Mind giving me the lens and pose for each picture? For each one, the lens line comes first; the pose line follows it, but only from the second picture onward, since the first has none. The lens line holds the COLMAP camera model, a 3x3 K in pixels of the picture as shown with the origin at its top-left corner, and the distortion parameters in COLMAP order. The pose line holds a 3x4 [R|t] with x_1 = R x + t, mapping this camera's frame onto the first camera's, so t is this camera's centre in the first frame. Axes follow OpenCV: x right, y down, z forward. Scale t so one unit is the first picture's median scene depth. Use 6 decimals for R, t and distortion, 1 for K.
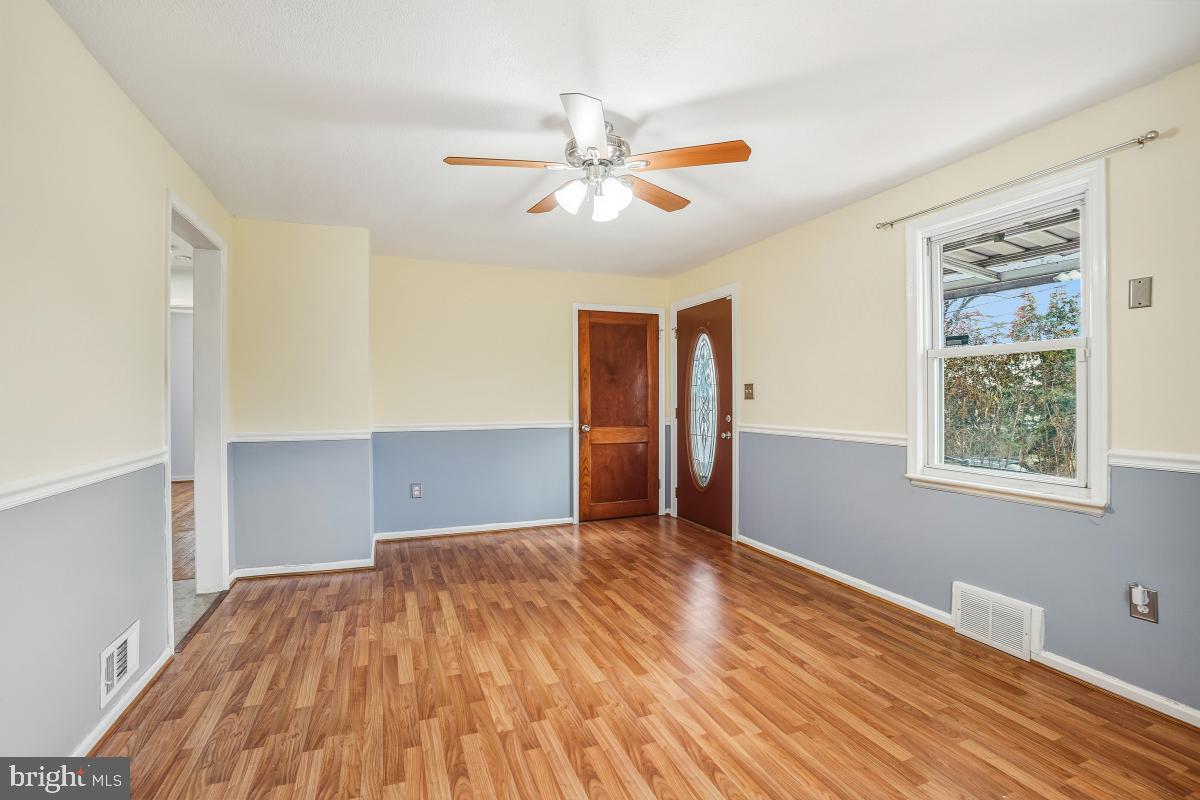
lens RADIAL K [[526.7, 0, 600.0], [0, 526.7, 400.0], [0, 0, 1]] dist [-0.000538, 0.000146]
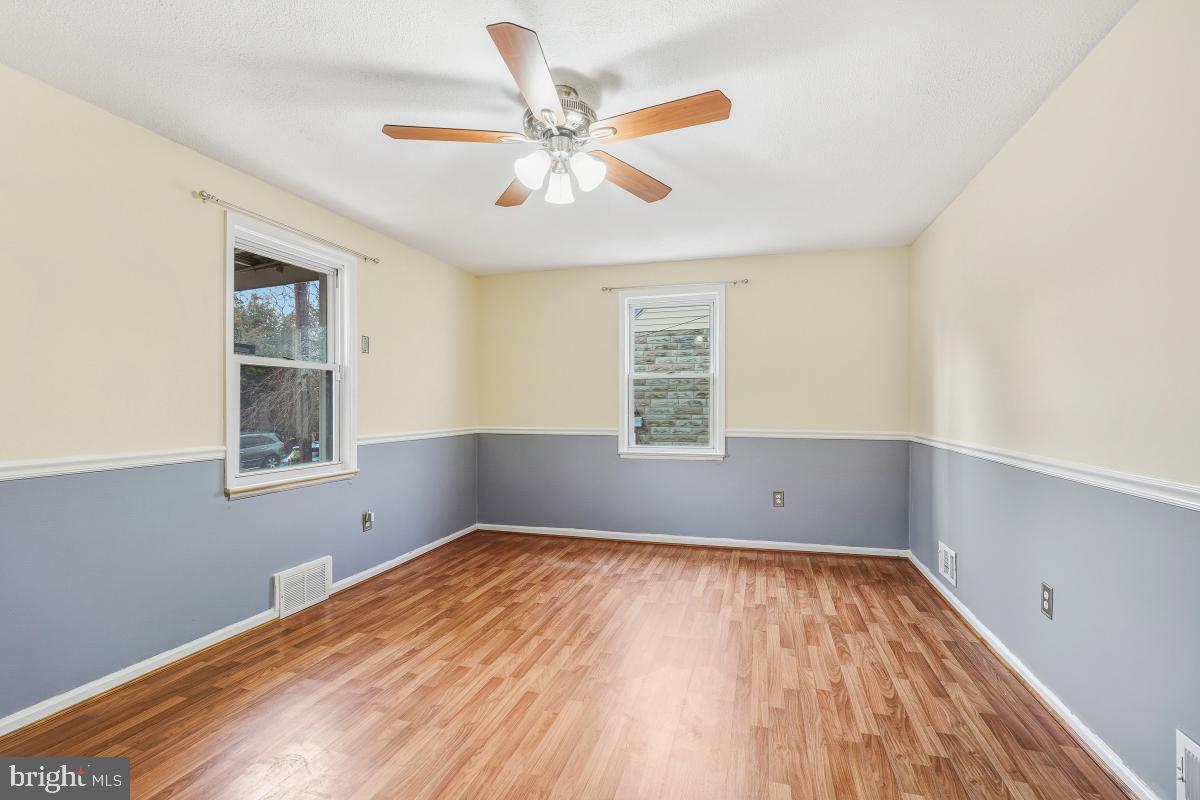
lens RADIAL K [[540.0, 0, 597.5], [0, 540.0, 404.5], [0, 0, 1]] dist [0.000762, -0.000211]
pose [[-0.771380, 0.010079, 0.636295, -0.601675], [0.008505, 0.999949, -0.005529, 0.009457], [-0.636318, 0.001147, -0.771426, 1.600245]]
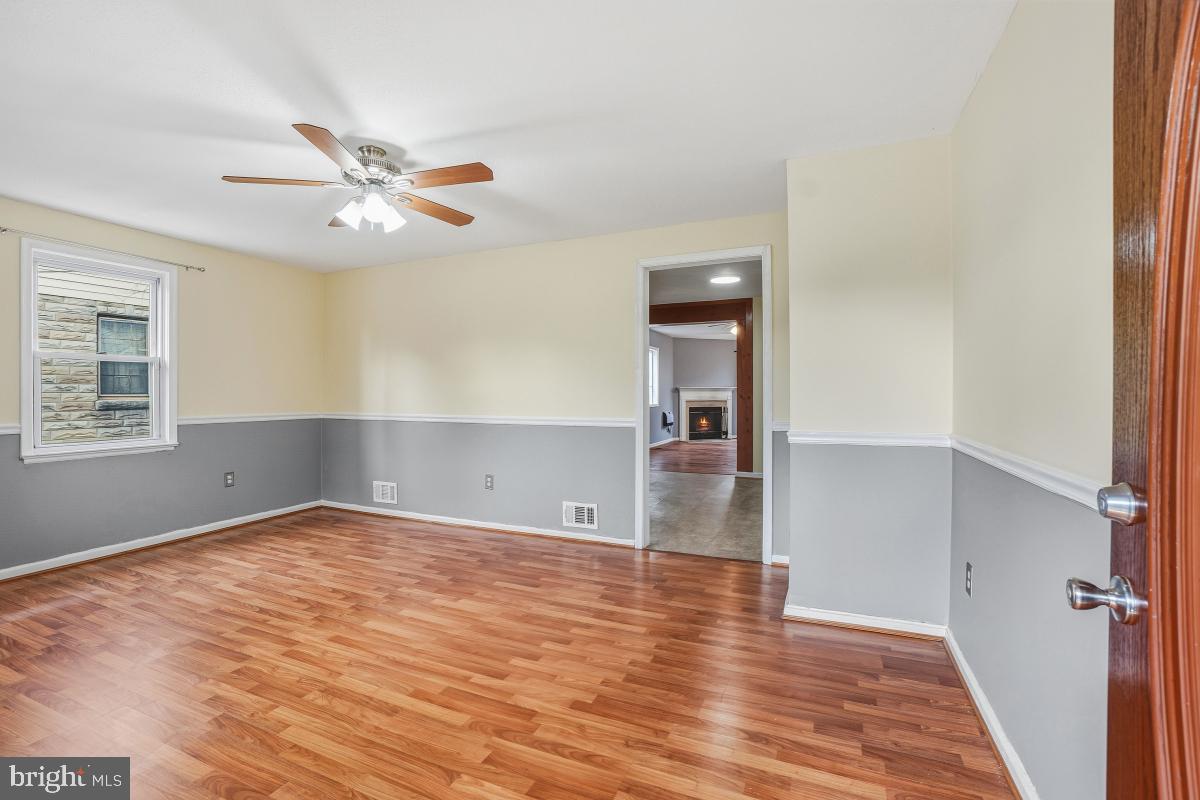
lens RADIAL K [[556.0, 0, 567.4], [0, 556.0, 395.0], [0, 0, 1]] dist [-0.003001, 0.000270]
pose [[-0.751707, 0.011319, -0.659401, 0.450940], [0.005379, 0.999925, 0.011033, 0.002222], [0.659476, 0.004747, -0.751711, 2.099190]]
